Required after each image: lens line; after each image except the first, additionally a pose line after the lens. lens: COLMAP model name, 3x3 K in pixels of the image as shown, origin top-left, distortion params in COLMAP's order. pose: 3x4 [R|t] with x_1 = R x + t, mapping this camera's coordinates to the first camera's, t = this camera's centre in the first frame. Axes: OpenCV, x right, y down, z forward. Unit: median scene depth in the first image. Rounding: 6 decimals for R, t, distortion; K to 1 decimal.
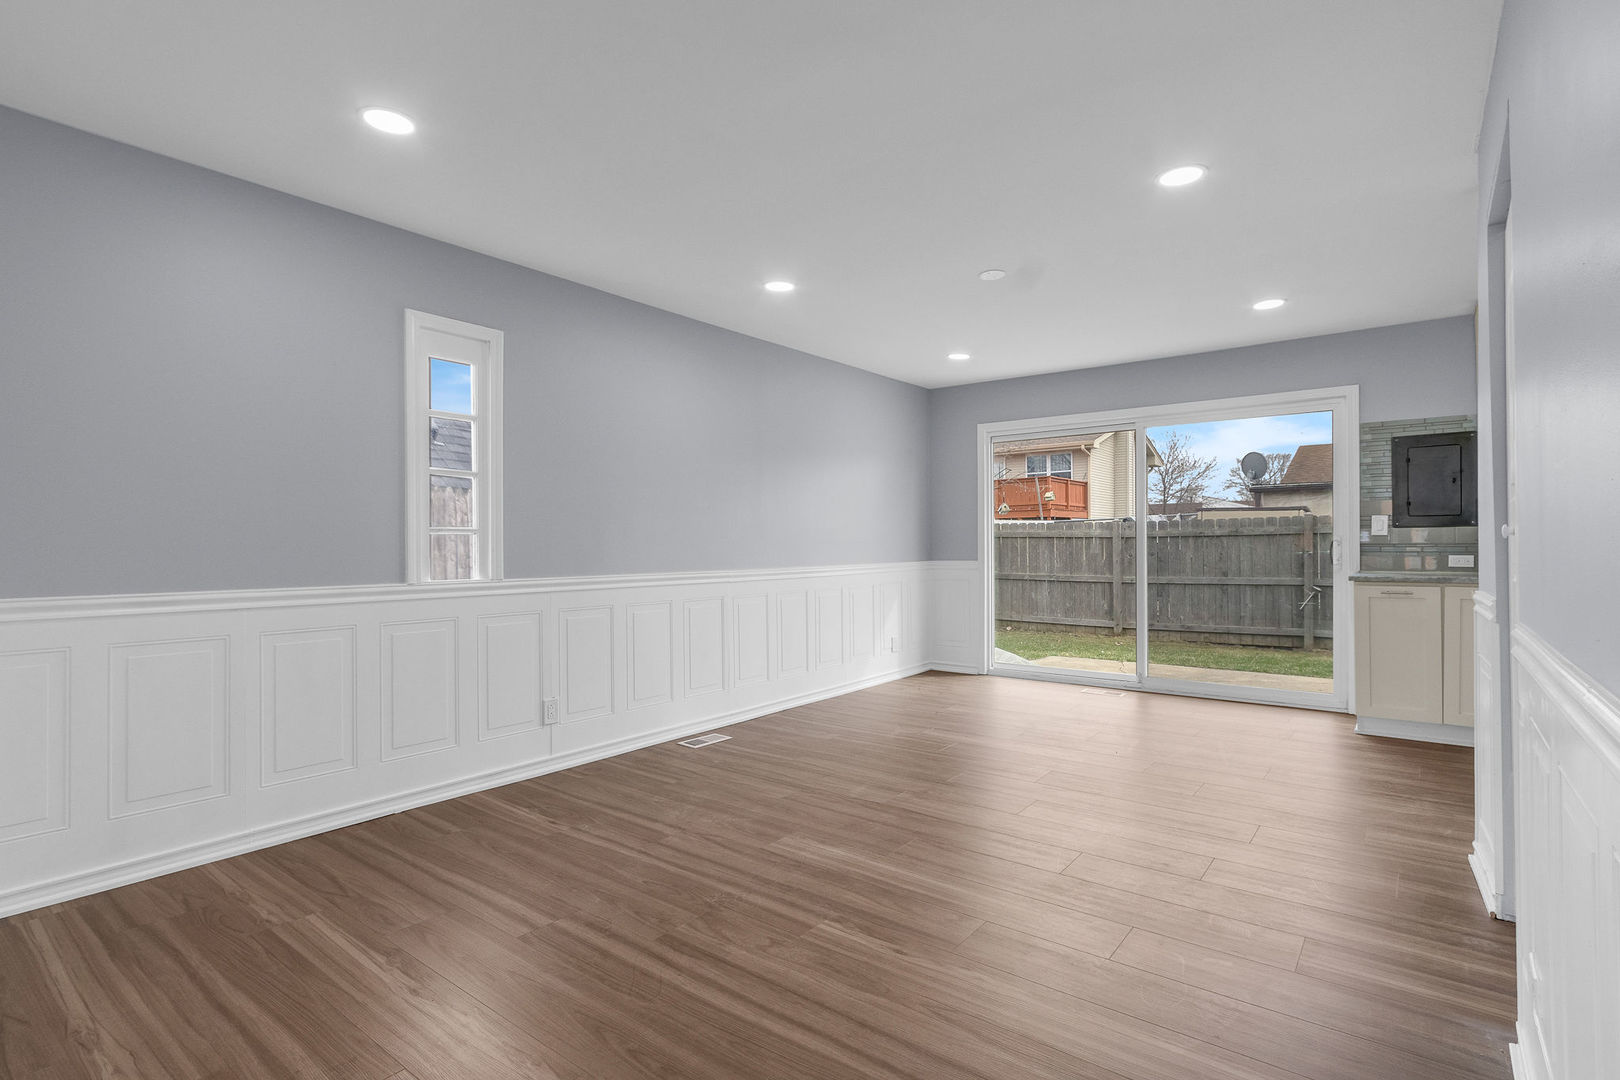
lens RADIAL K [[776.9, 0, 802.3], [0, 776.9, 537.2], [0, 0, 1]] dist [0.004111, 0.000511]
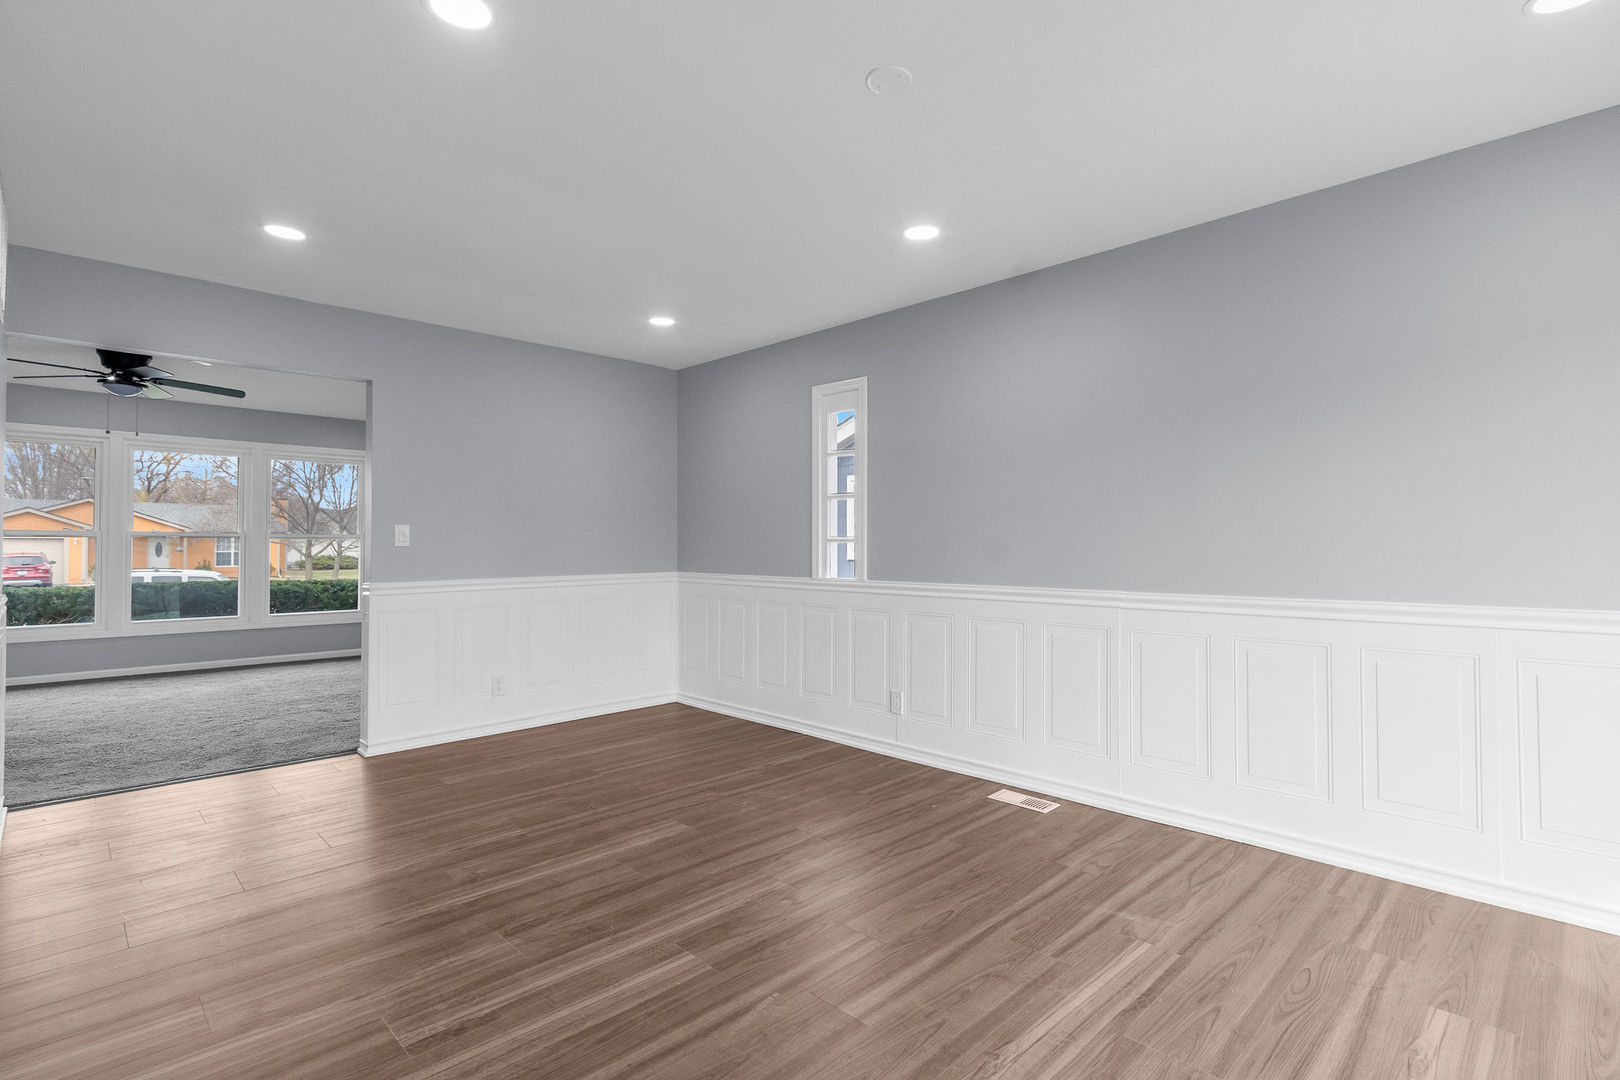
lens RADIAL K [[776.9, 0, 802.1], [0, 776.9, 542.0], [0, 0, 1]] dist [0.004111, 0.000511]
pose [[-0.137144, -0.010681, -0.990494, 1.029563], [0.003332, 0.999931, -0.011244, 0.009480], [0.990546, -0.004842, -0.137099, 1.321144]]
